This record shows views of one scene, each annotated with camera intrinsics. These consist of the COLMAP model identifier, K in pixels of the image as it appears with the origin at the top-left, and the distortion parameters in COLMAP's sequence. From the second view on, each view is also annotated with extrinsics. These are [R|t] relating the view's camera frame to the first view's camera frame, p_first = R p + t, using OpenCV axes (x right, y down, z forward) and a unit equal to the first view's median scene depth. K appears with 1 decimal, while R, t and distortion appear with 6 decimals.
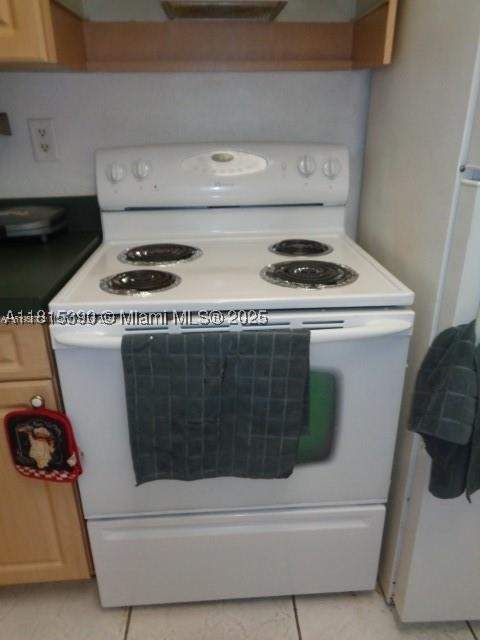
lens RADIAL K [[480.7, 0, 241.7], [0, 480.7, 320.2], [0, 0, 1]] dist [-0.001178, 0.000178]
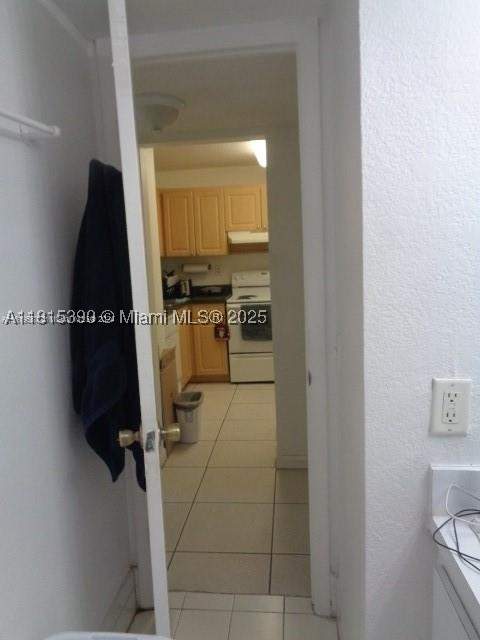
lens RADIAL K [[480.7, 0, 239.7], [0, 480.7, 320.2], [0, 0, 1]] dist [-0.001178, 0.000178]
pose [[0.986377, -0.013001, -0.163985, 0.452627], [-0.029292, 0.967057, -0.252867, 1.161791], [0.161870, 0.254226, 0.953503, -3.012997]]
